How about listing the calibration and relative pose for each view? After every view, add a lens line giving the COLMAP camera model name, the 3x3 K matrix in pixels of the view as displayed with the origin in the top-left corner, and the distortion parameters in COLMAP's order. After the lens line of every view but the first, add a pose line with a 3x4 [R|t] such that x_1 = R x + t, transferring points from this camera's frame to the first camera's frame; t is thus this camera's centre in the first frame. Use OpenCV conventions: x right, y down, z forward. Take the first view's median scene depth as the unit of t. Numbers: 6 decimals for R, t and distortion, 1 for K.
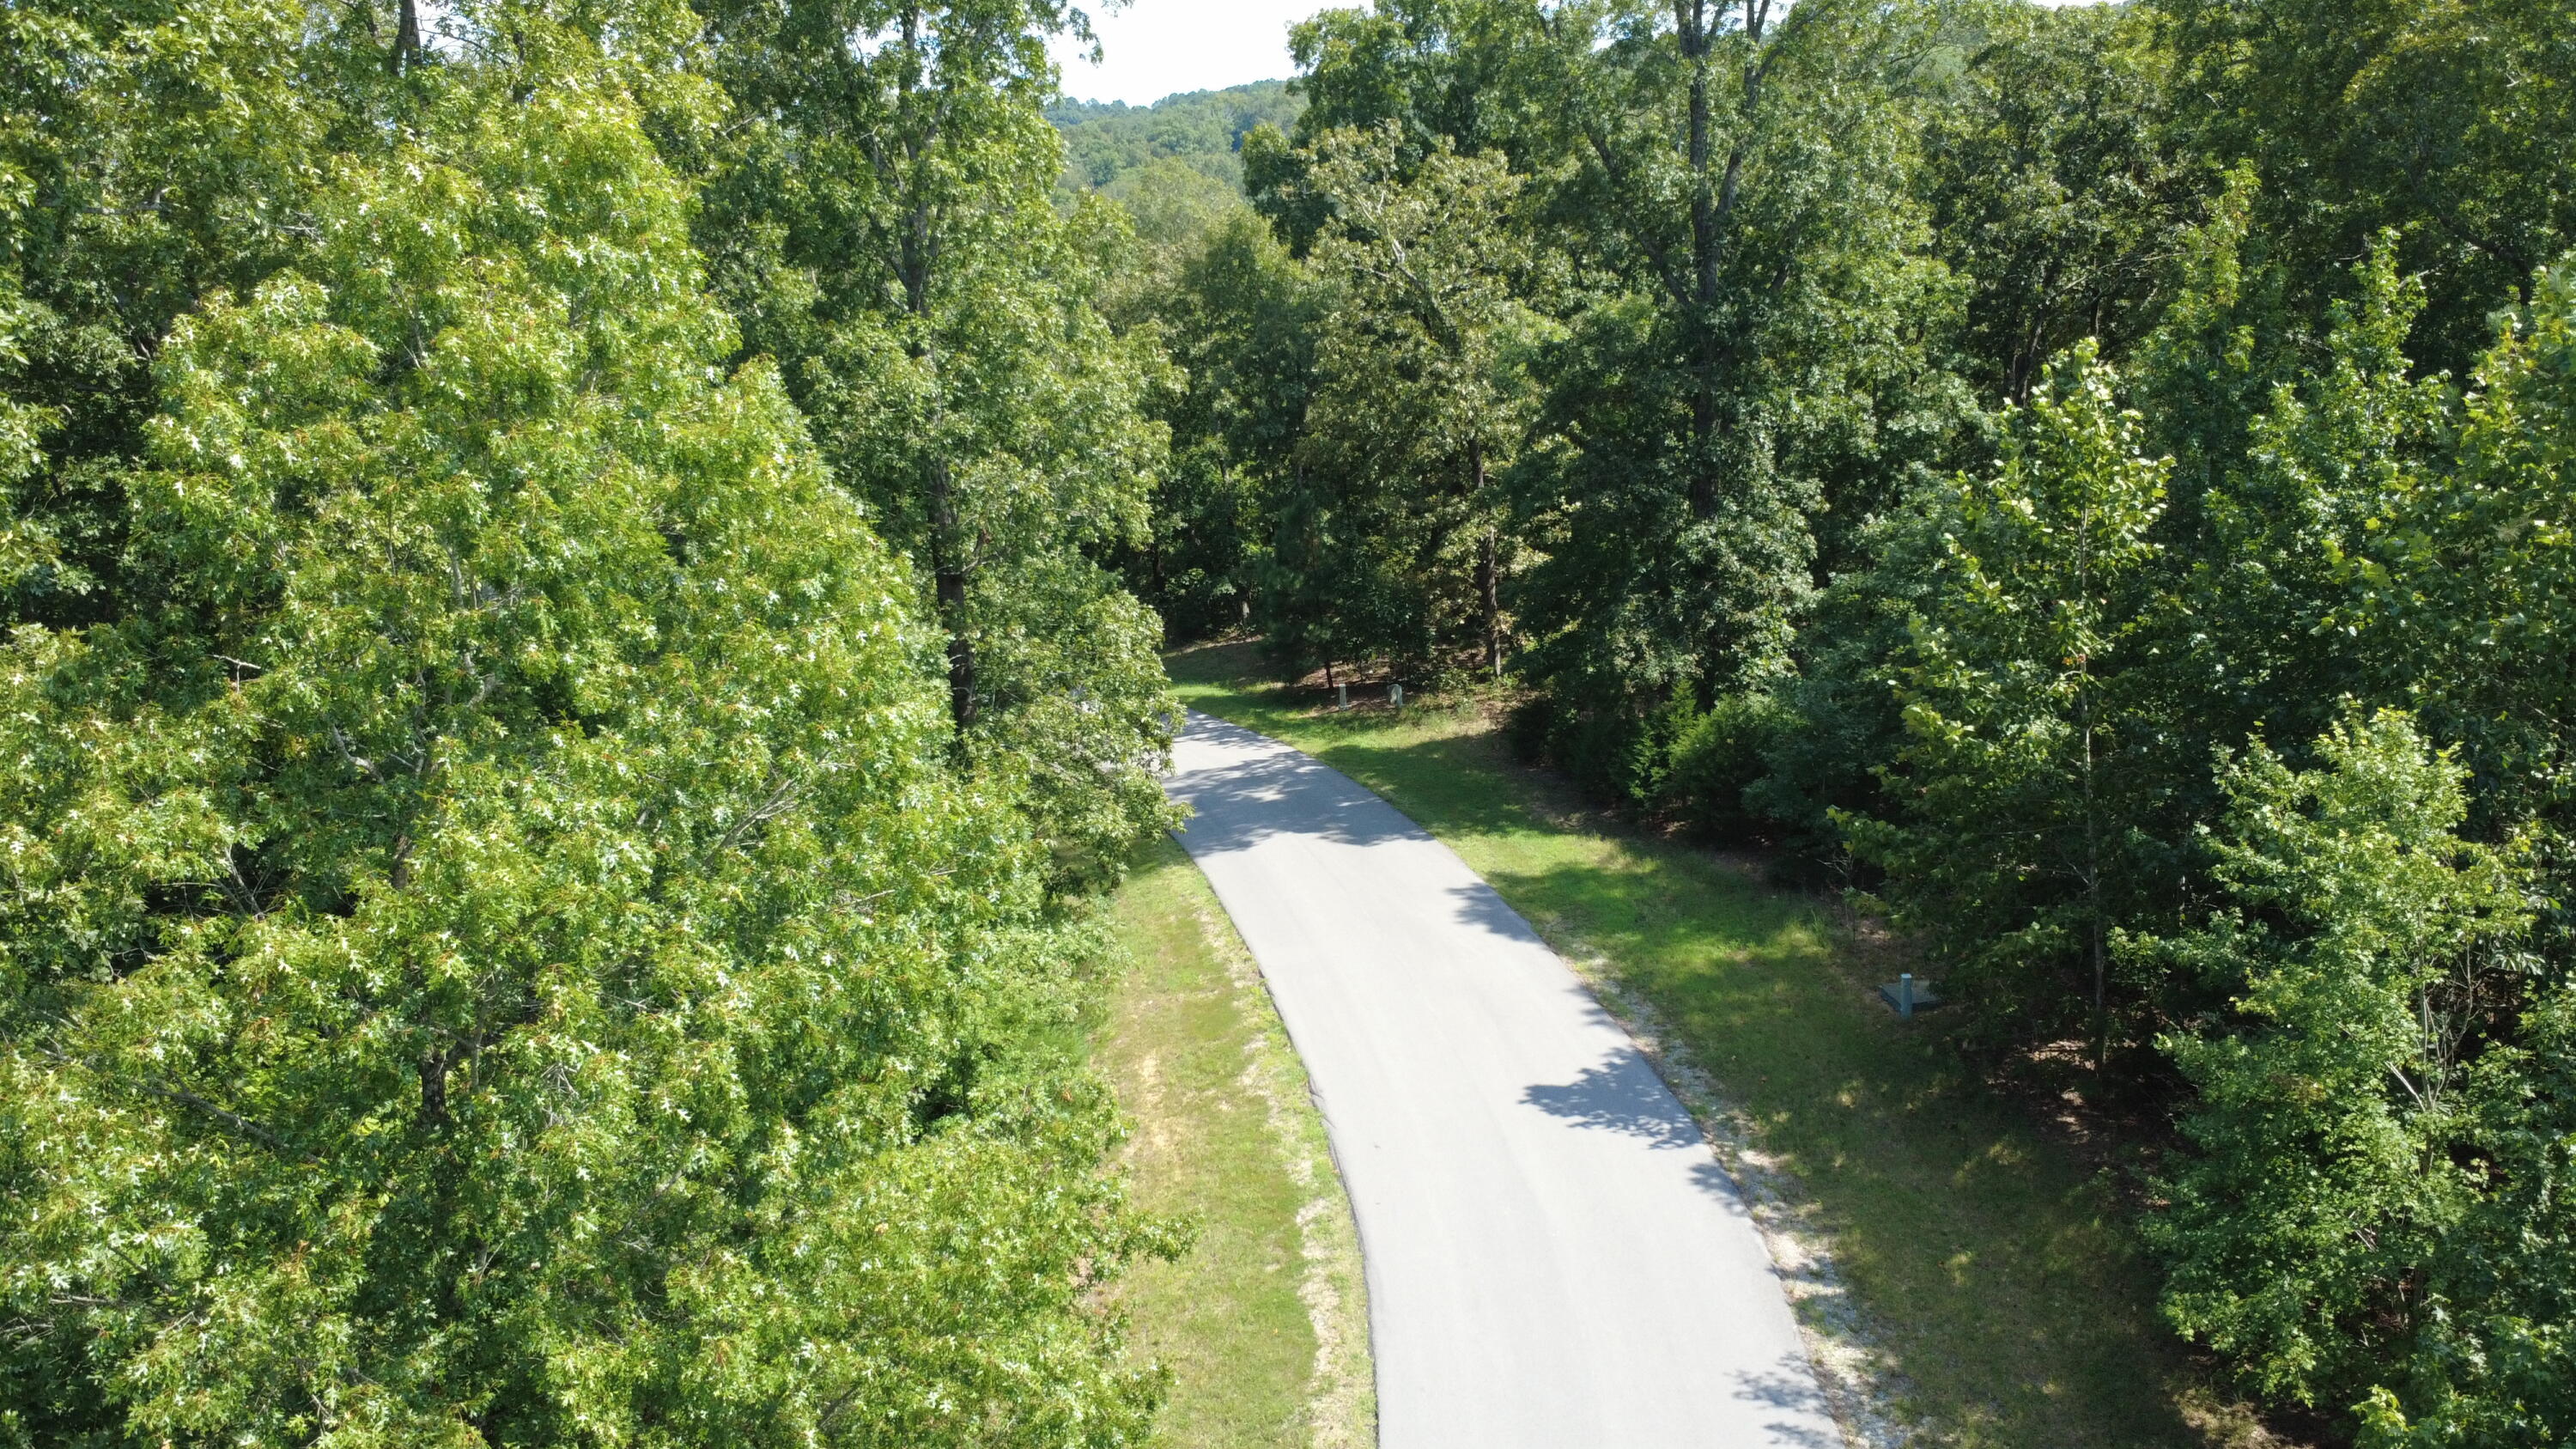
lens RADIAL K [[1929.8, 0, 1288.0], [0, 1929.8, 724.5], [0, 0, 1]] dist [-0.002739, 0.000446]
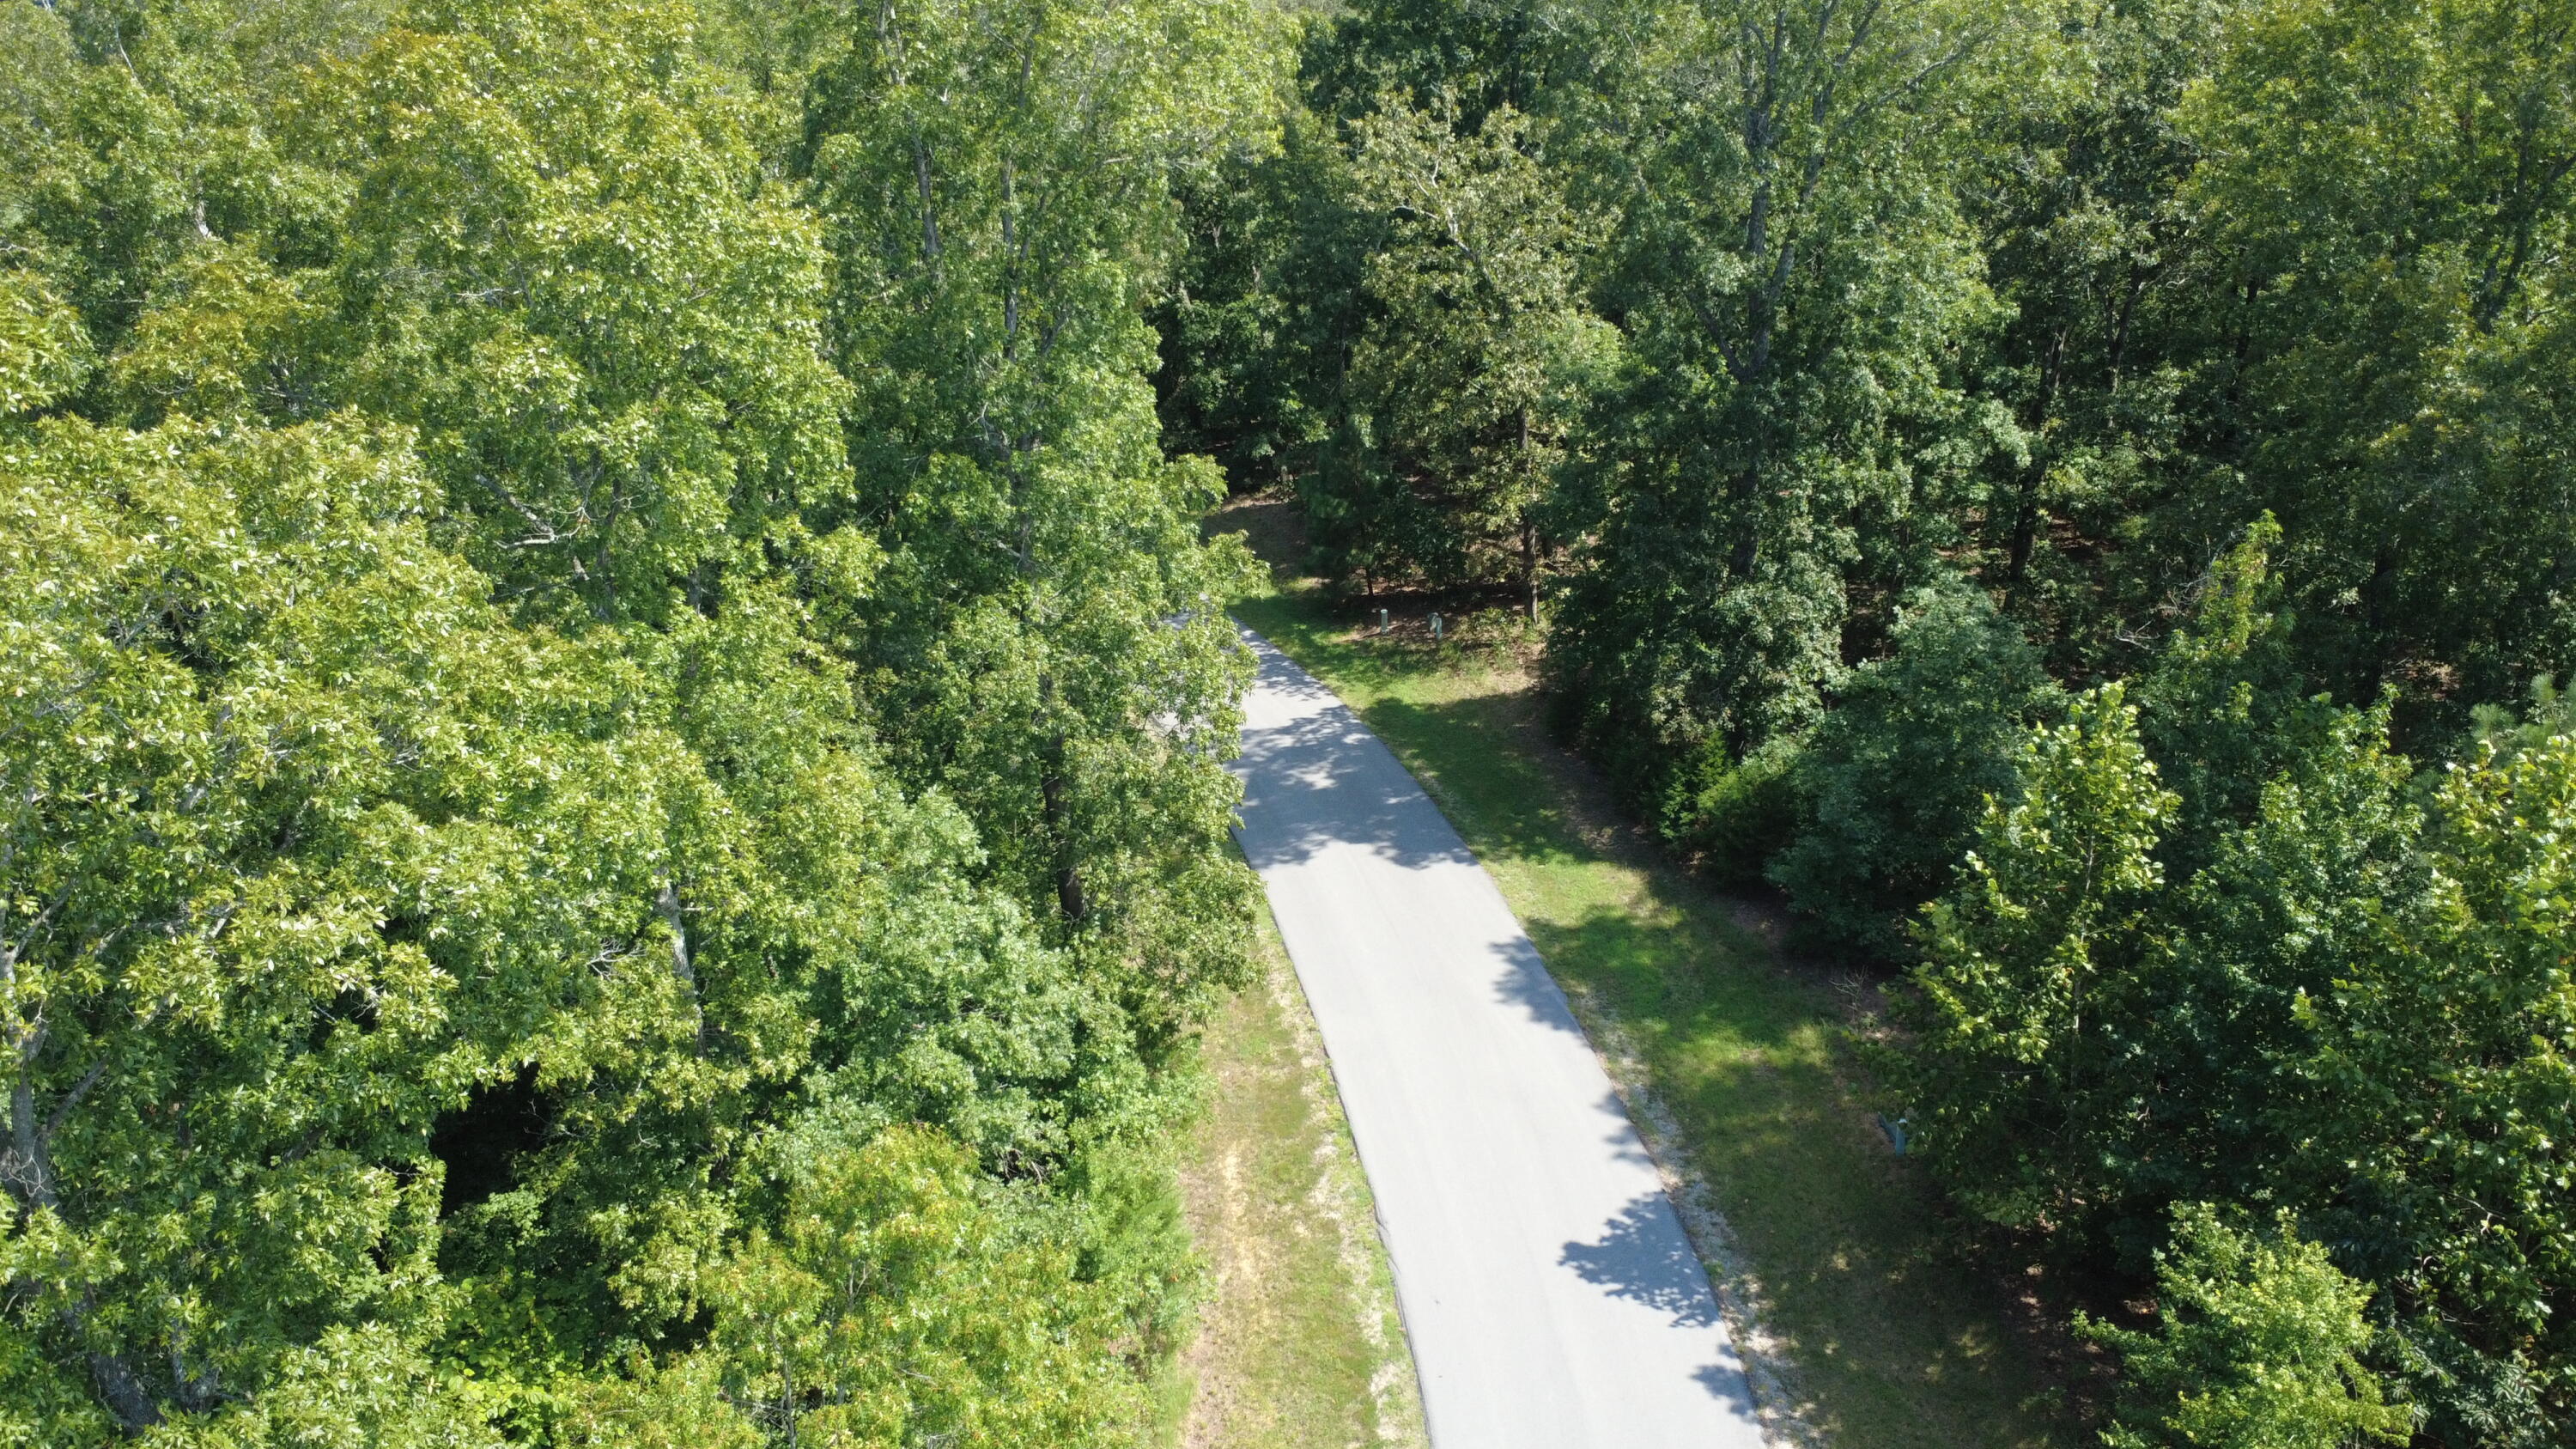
lens RADIAL K [[1929.8, 0, 1288.0], [0, 1929.8, 724.5], [0, 0, 1]] dist [-0.002739, 0.000446]
pose [[0.999967, 0.008112, -0.000222, -0.032154], [-0.007884, 0.977583, 0.210405, -0.253043], [0.001924, -0.210396, 0.977614, -0.047715]]
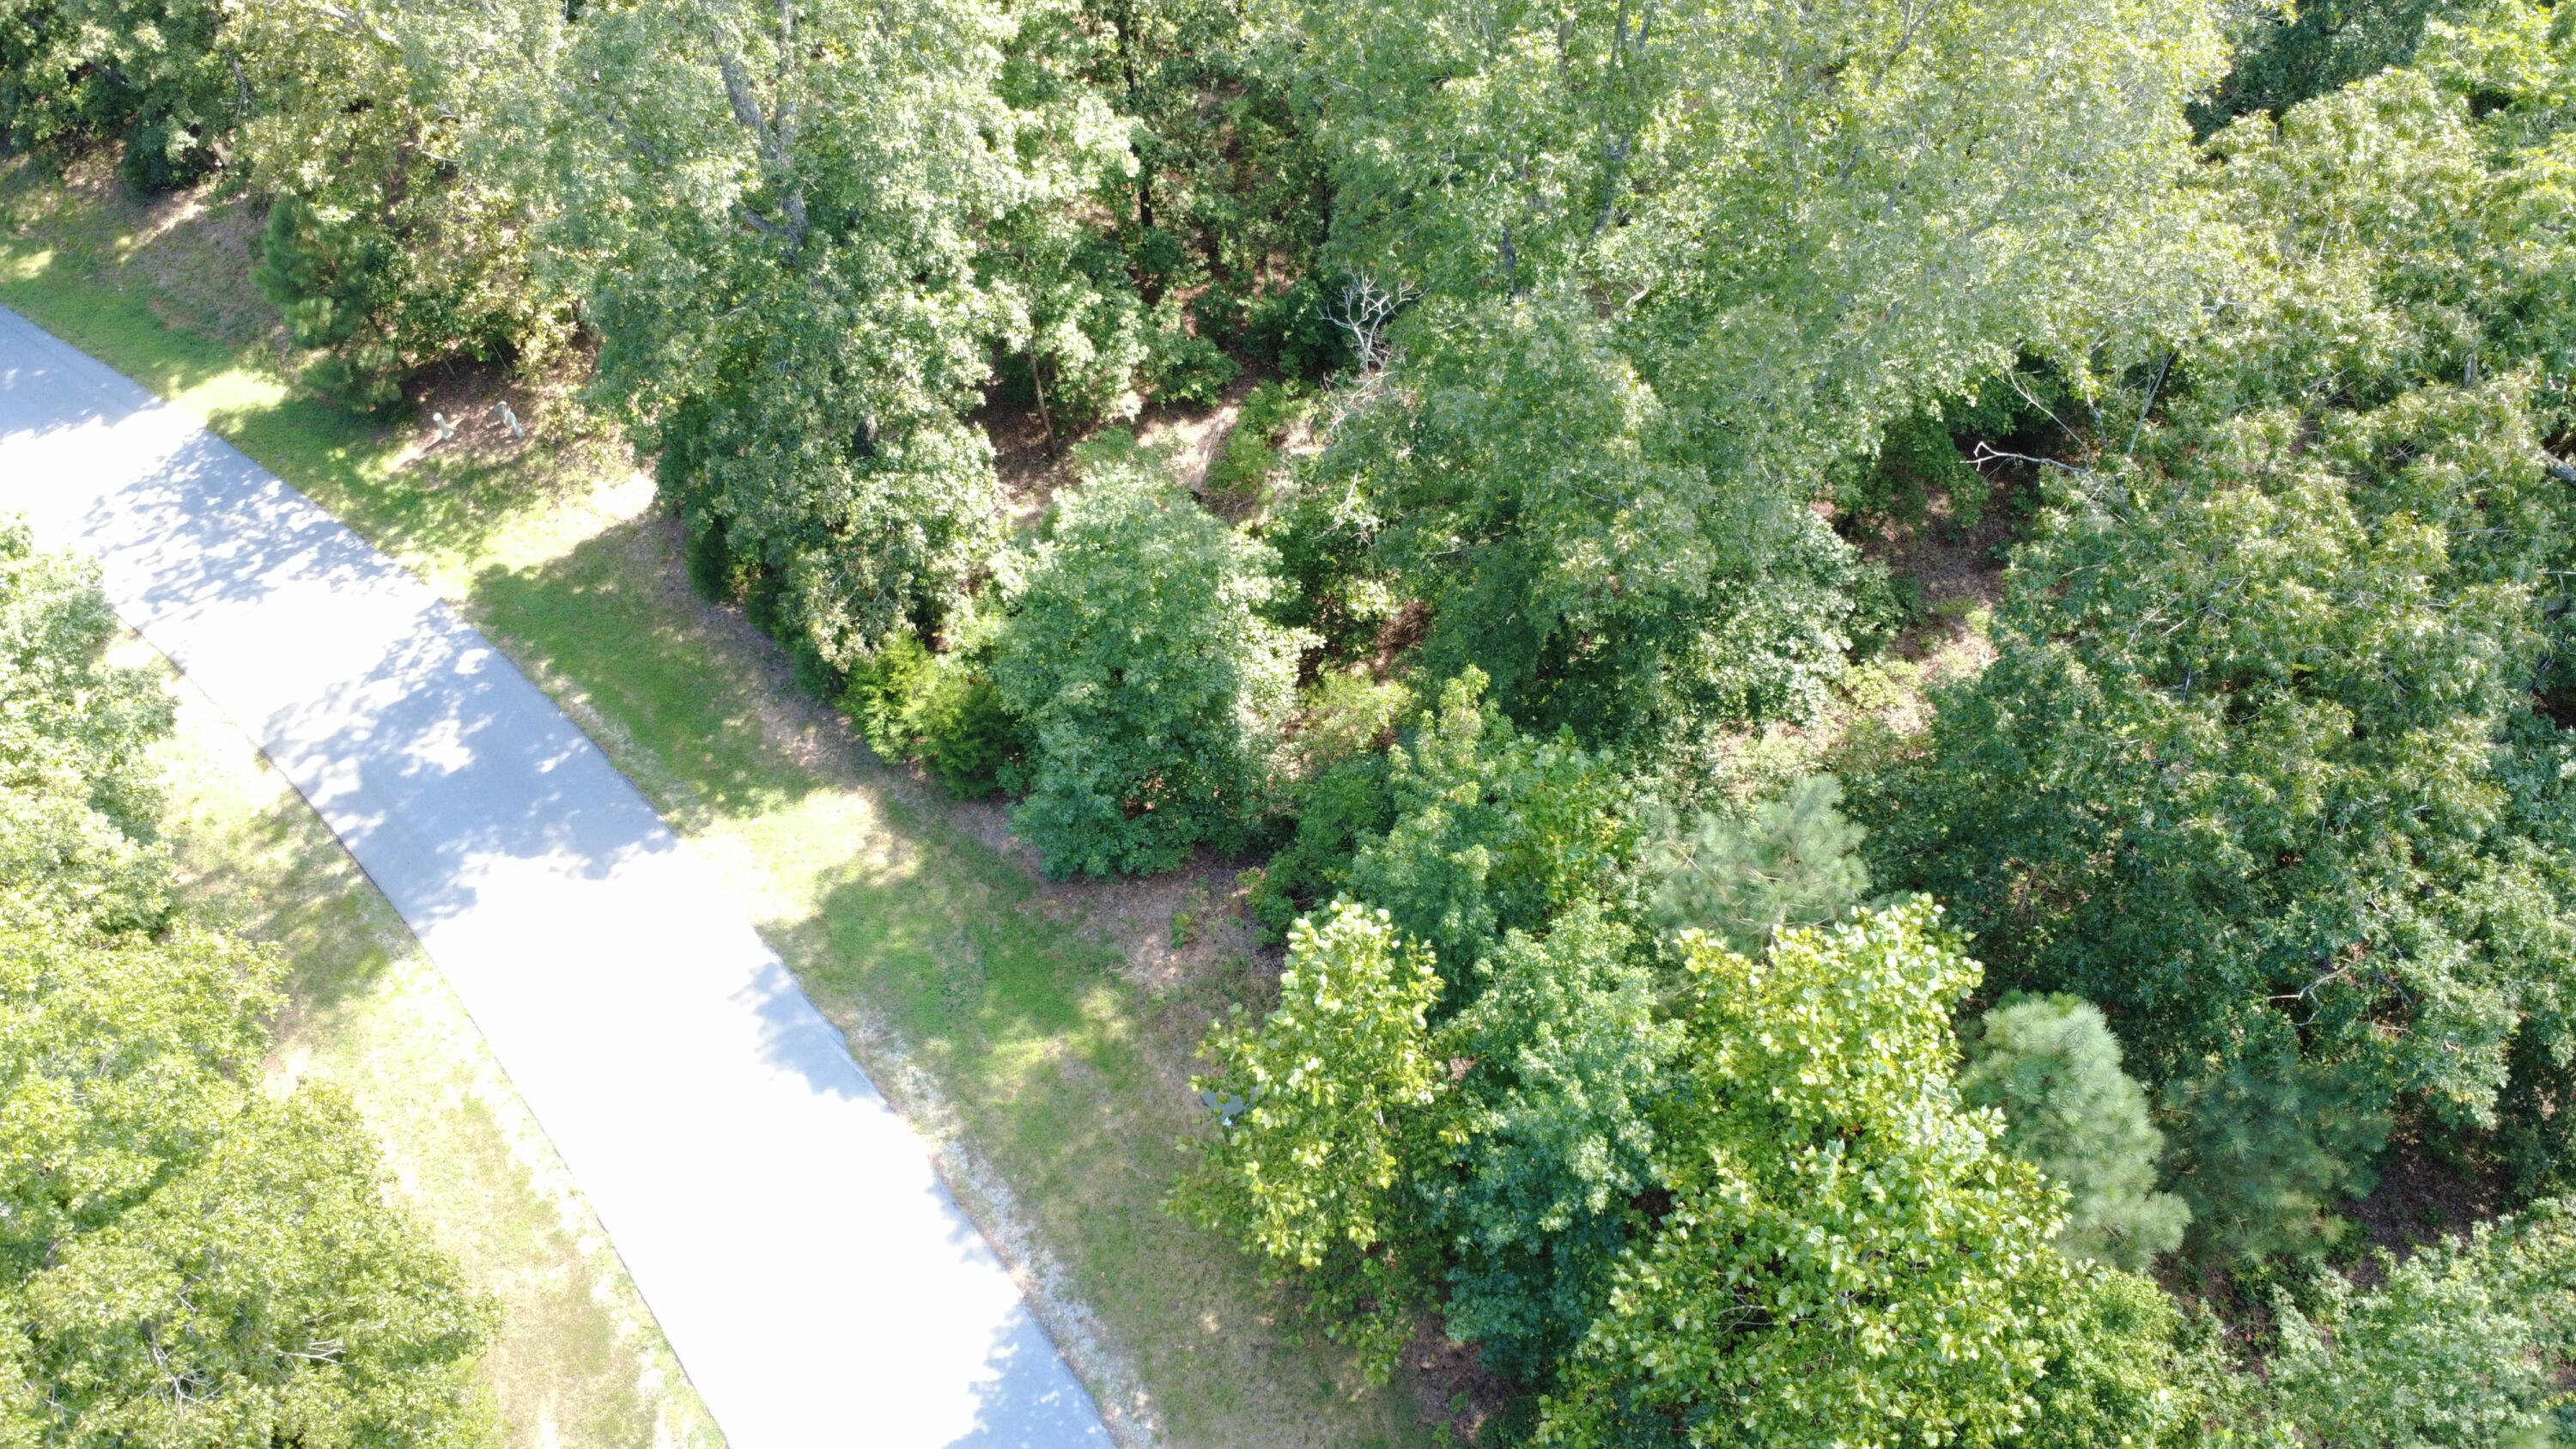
lens RADIAL K [[1929.8, 0, 1288.0], [0, 1929.8, 724.5], [0, 0, 1]] dist [-0.002739, 0.000446]
pose [[0.884054, -0.373620, 0.280815, 0.098323], [0.130494, 0.774238, 0.619295, -0.539092], [-0.448799, -0.510846, 0.733223, 0.226176]]
